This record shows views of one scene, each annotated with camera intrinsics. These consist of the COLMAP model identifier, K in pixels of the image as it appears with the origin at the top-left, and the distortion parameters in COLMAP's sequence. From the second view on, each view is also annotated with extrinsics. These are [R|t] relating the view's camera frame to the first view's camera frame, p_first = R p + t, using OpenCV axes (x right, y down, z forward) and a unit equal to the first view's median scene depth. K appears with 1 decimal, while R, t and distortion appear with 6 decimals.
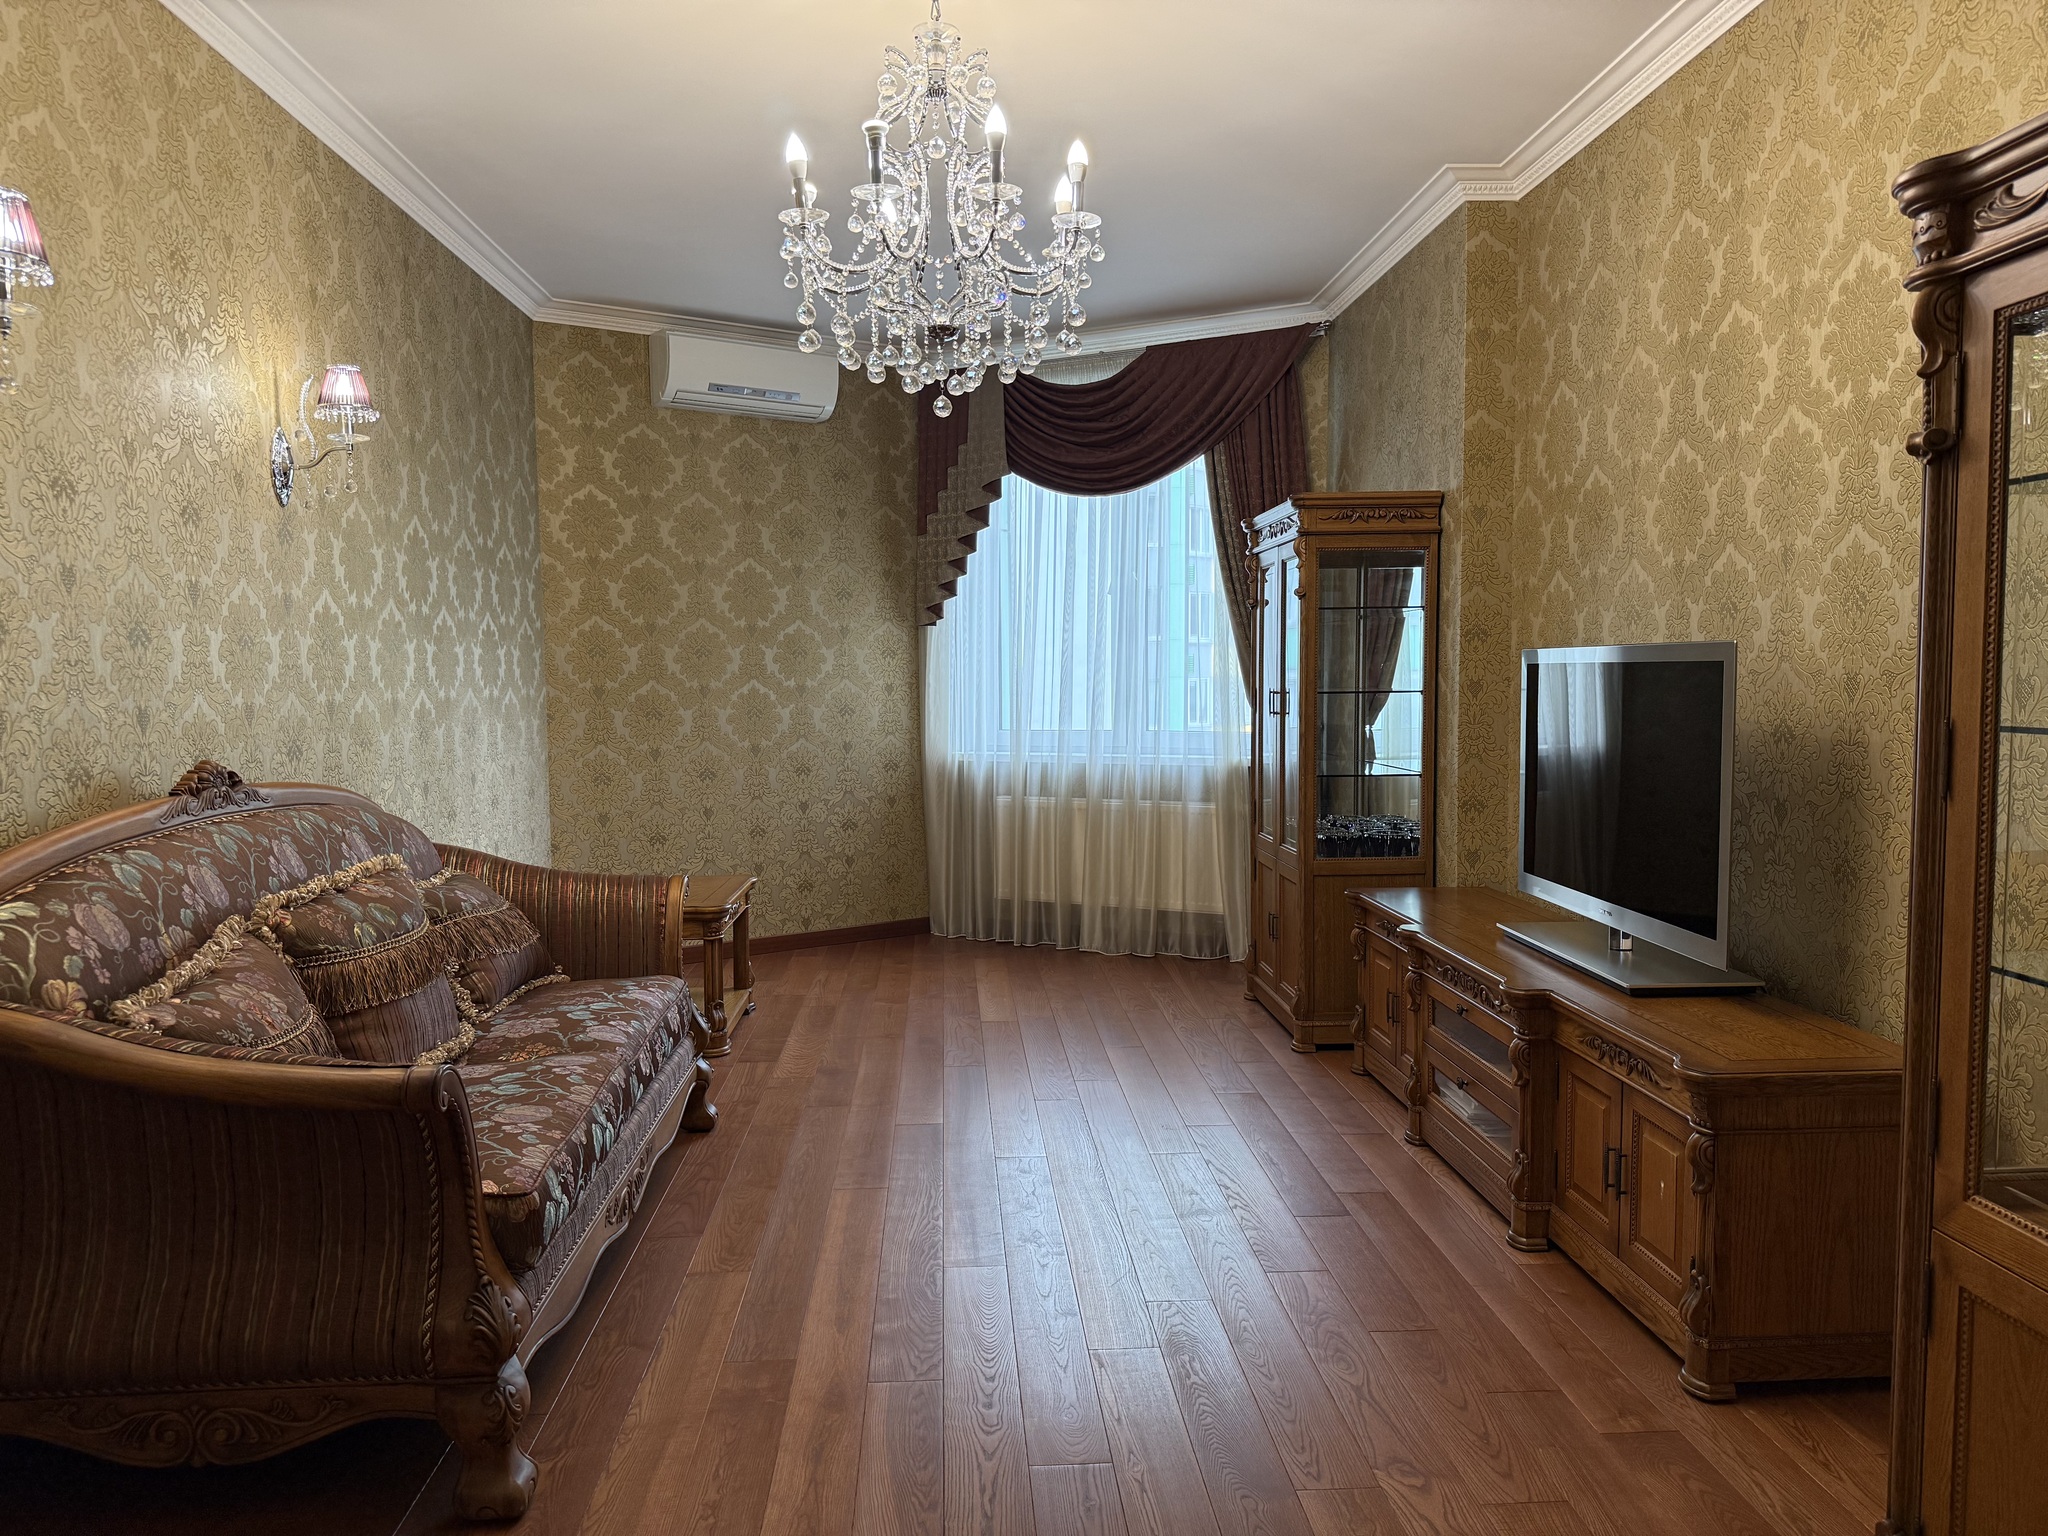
lens RADIAL K [[1435.2, 0, 1031.9], [0, 1435.2, 780.8], [0, 0, 1]] dist [0.051636, -0.068054]
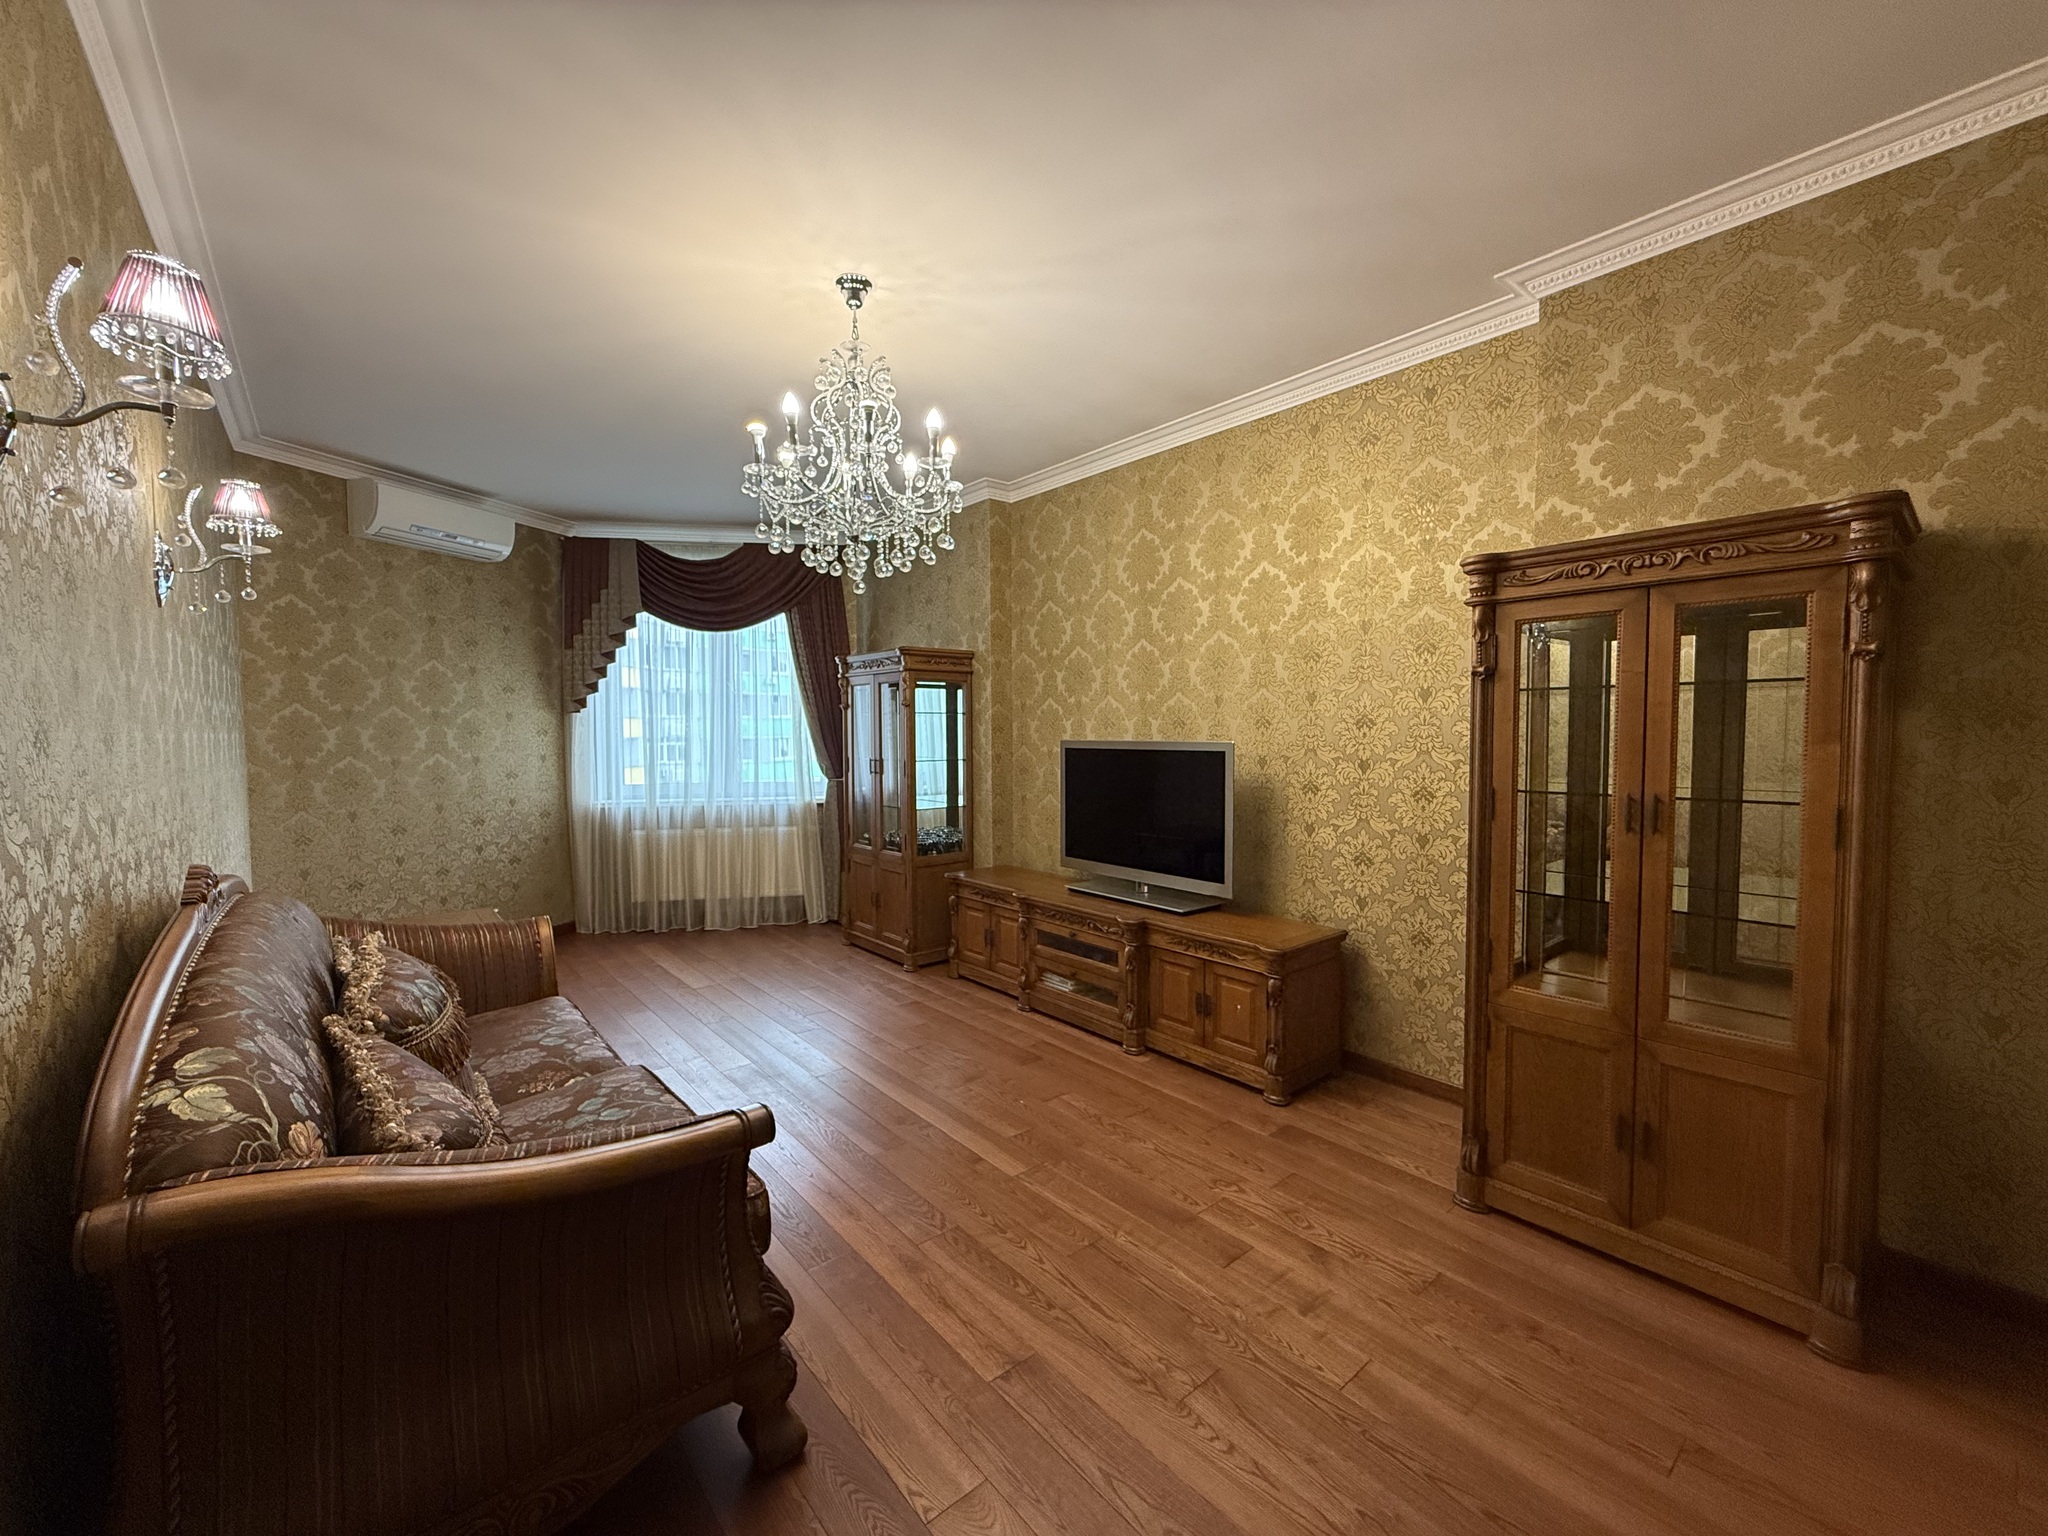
lens RADIAL K [[816.8, 0, 1027.3], [0, 816.8, 769.5], [0, 0, 1]] dist [-0.000038, -0.000134]
pose [[0.803816, -0.023746, 0.594404, -0.291550], [0.042581, 0.998937, -0.017677, -0.029912], [-0.593352, 0.039520, 0.803973, 0.138087]]
